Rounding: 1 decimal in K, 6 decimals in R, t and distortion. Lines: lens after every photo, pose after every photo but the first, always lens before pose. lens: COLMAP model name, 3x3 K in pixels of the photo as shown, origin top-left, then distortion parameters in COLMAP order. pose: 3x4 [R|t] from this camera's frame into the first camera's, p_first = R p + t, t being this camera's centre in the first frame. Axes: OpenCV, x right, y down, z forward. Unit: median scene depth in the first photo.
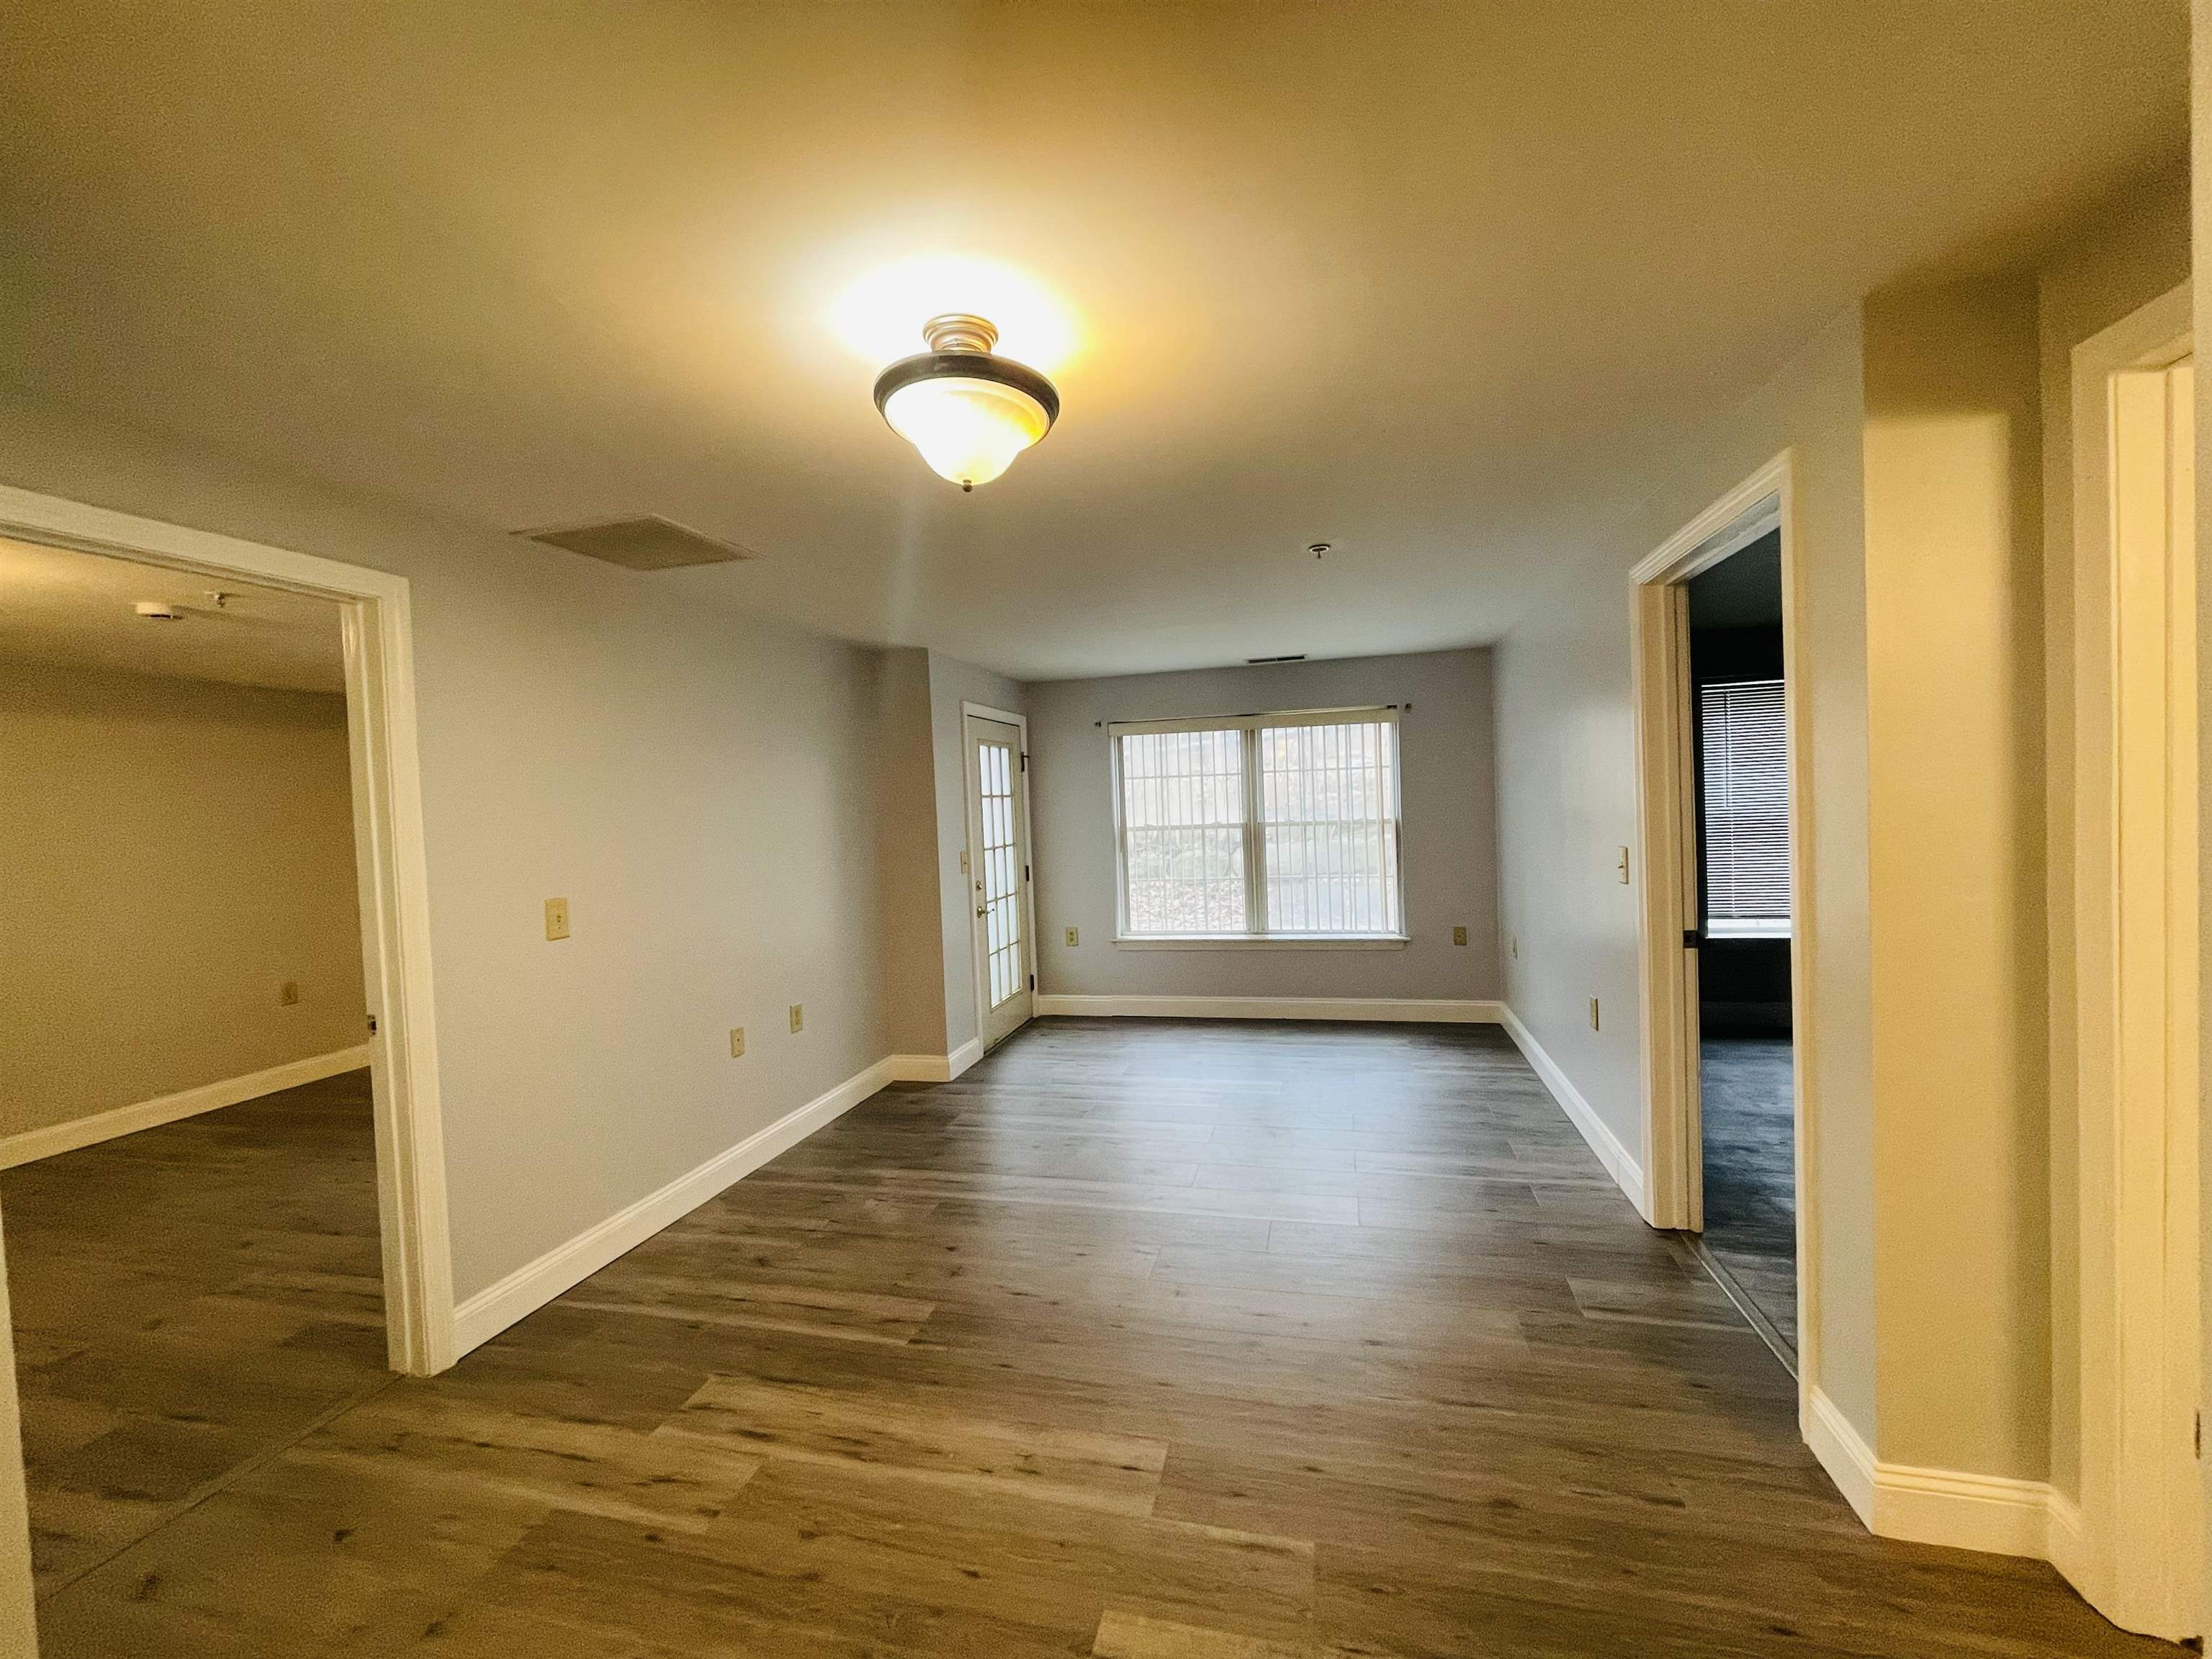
lens RADIAL K [[901.4, 0, 1099.1], [0, 901.4, 824.8], [0, 0, 1]] dist [0.002983, -0.000326]
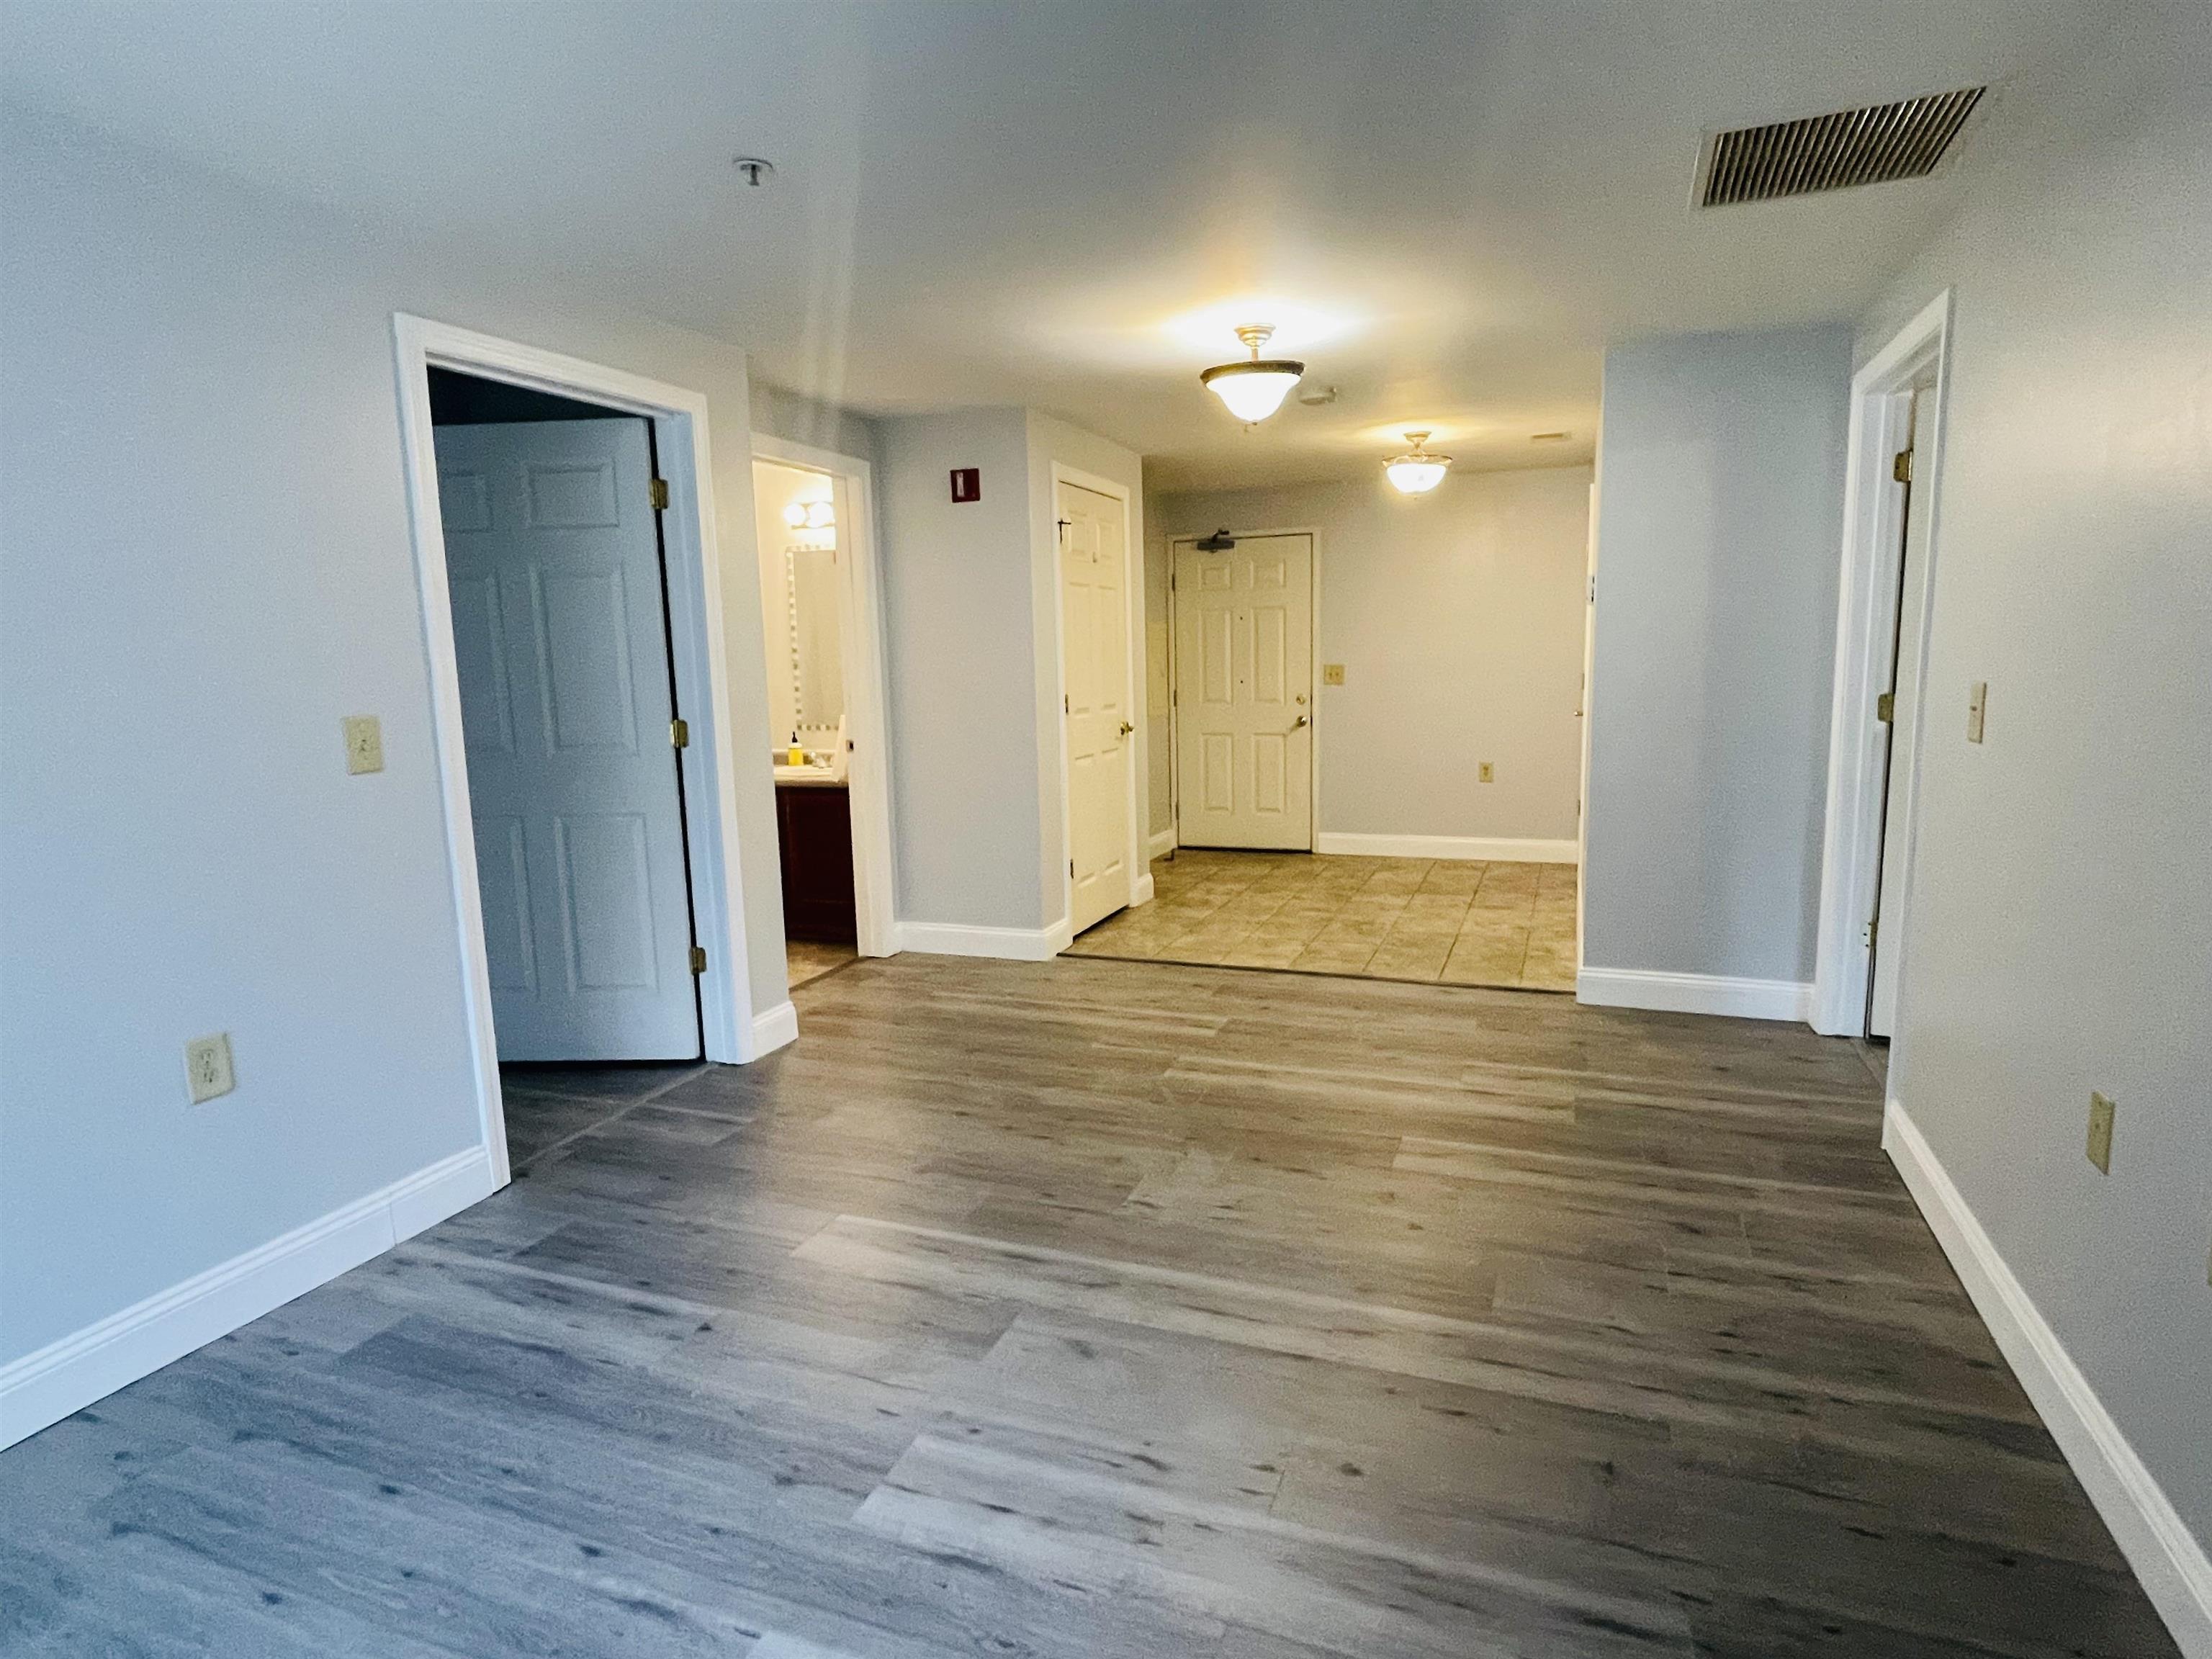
lens RADIAL K [[1178.3, 0, 1100.8], [0, 1178.3, 841.1], [0, 0, 1]] dist [-0.013733, -0.004003]
pose [[-0.990837, 0.047617, 0.126393, -0.040176], [0.069813, 0.981648, 0.177462, -0.000779], [-0.115623, 0.184660, -0.975977, 1.432203]]
